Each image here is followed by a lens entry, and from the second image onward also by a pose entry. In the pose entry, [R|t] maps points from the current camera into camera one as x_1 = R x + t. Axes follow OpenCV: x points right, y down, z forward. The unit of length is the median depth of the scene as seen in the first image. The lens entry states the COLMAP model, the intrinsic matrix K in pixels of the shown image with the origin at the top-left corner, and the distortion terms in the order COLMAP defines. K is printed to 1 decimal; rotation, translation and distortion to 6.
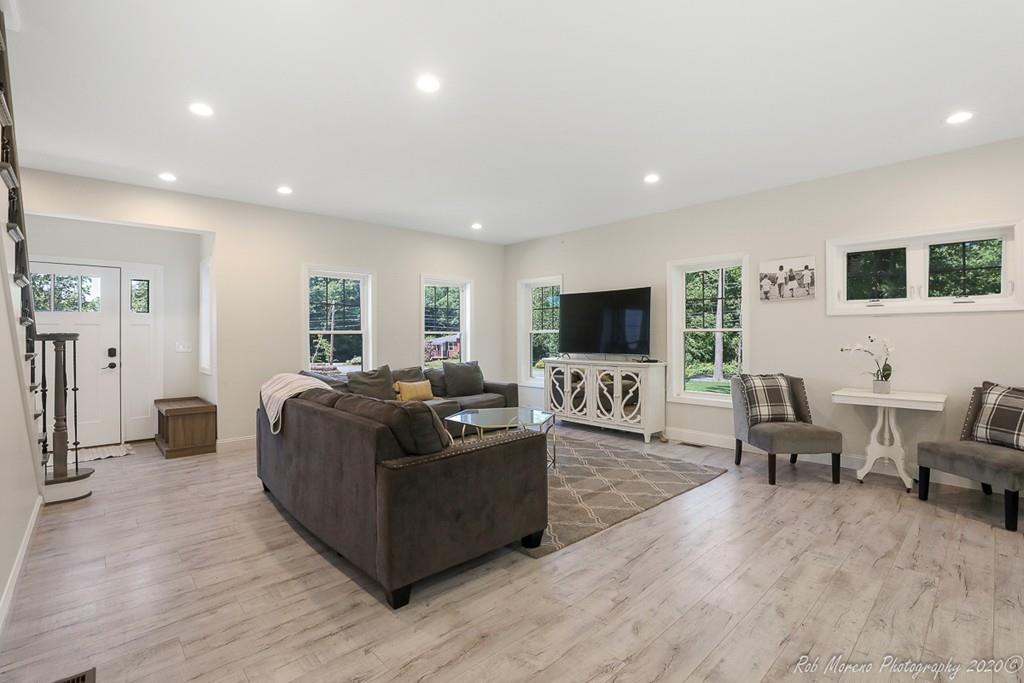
lens RADIAL K [[462.0, 0, 513.3], [0, 462.0, 334.4], [0, 0, 1]] dist [-0.025454, 0.003764]
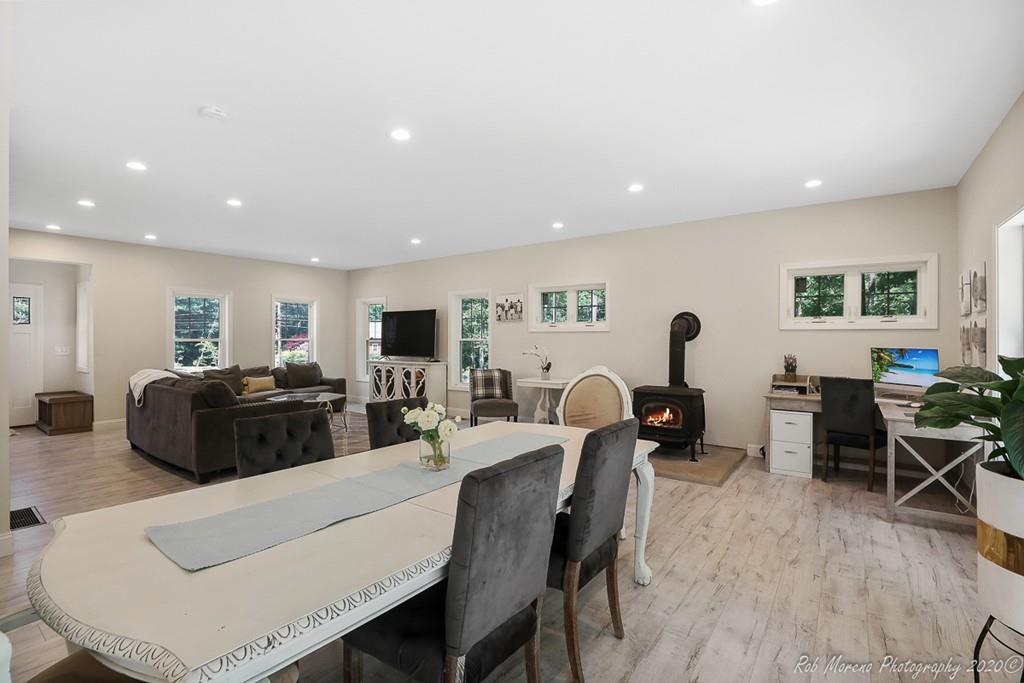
lens RADIAL K [[476.1, 0, 509.0], [0, 476.1, 338.5], [0, 0, 1]] dist [-0.010013, 0.004922]
pose [[0.987249, 0.005411, 0.159092, 0.337305], [-0.005977, 0.999977, 0.003080, -0.021650], [-0.159072, -0.003991, 0.987259, -0.574290]]
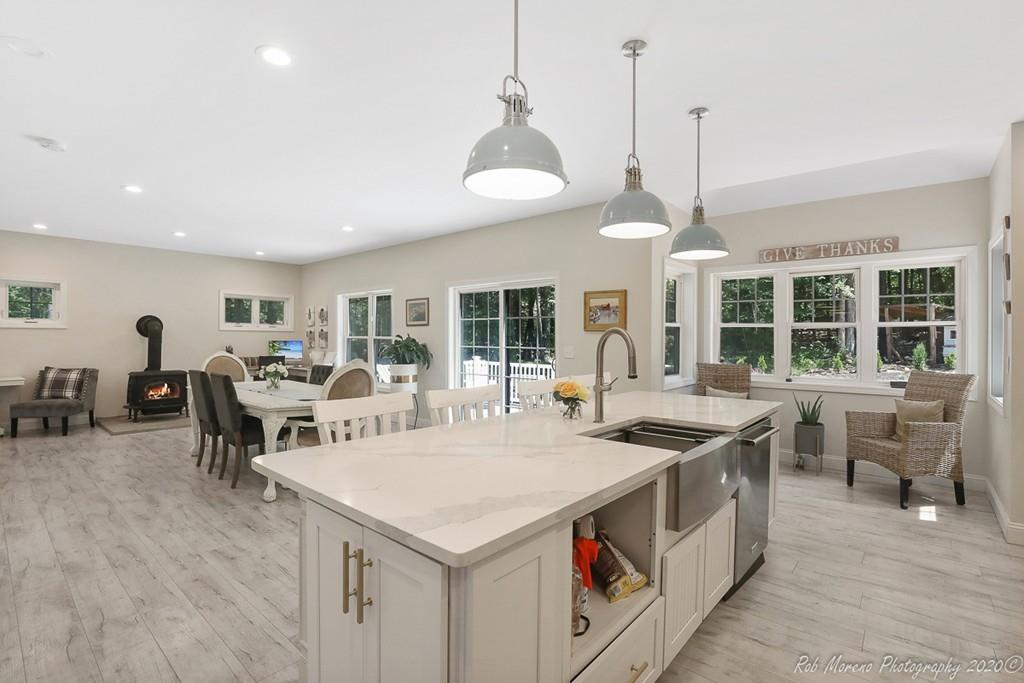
lens RADIAL K [[476.1, 0, 508.1], [0, 476.1, 339.0], [0, 0, 1]] dist [-0.010013, 0.004922]
pose [[-0.101503, 0.003779, 0.994828, -0.778990], [-0.004105, 0.999983, -0.004217, -0.005320], [-0.994827, -0.004512, -0.101486, -0.493534]]
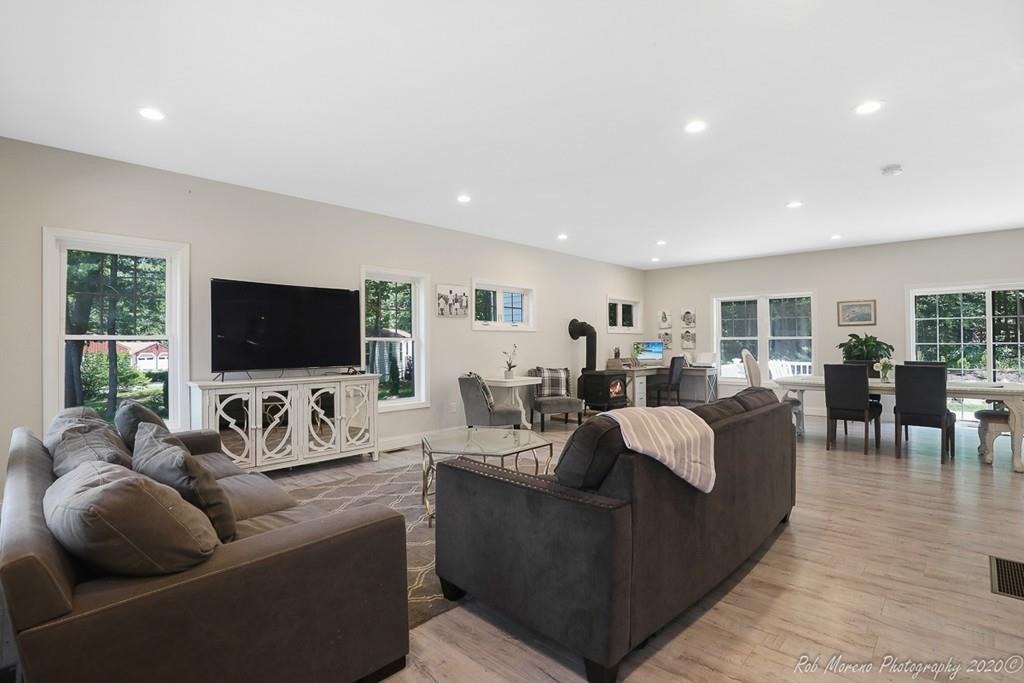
lens RADIAL K [[482.9, 0, 526.7], [0, 482.9, 345.8], [0, 0, 1]] dist [-0.035615, 0.002311]
pose [[-0.071399, 0.002694, 0.997444, -0.786179], [0.006912, 0.999974, -0.002206, 0.012324], [-0.997424, 0.006737, -0.071416, 0.879196]]
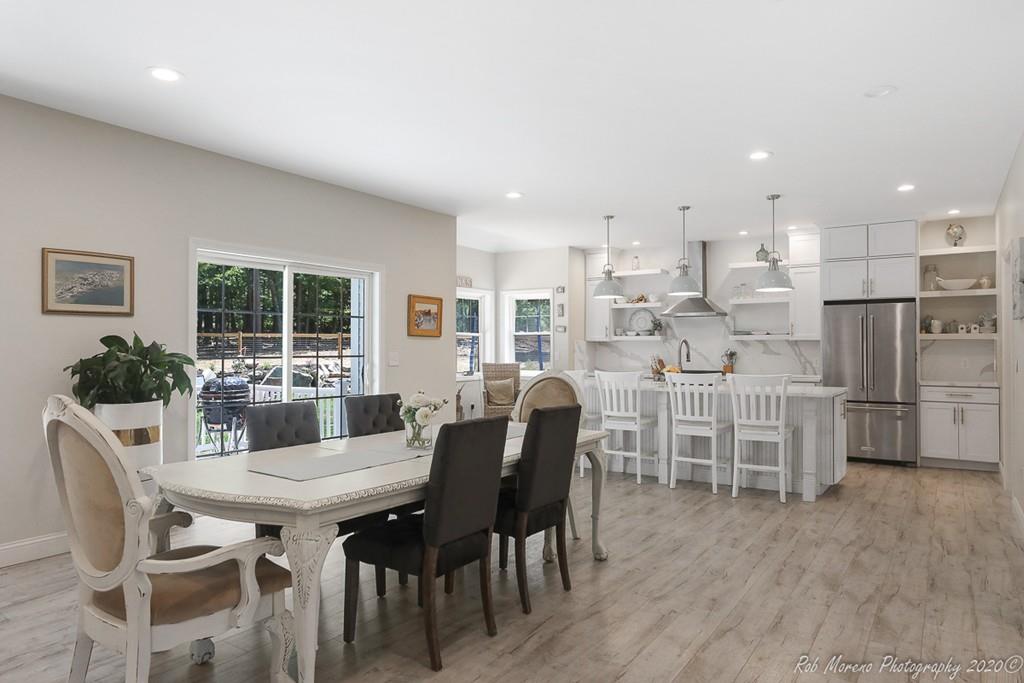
lens RADIAL K [[642.4, 0, 500.6], [0, 642.4, 344.7], [0, 0, 1]] dist [-0.011538, 0.006539]
pose [[-0.977309, 0.006843, -0.211707, 0.383059], [0.007523, 0.999969, -0.002406, -0.004895], [0.211683, -0.003944, -0.977330, 0.622727]]
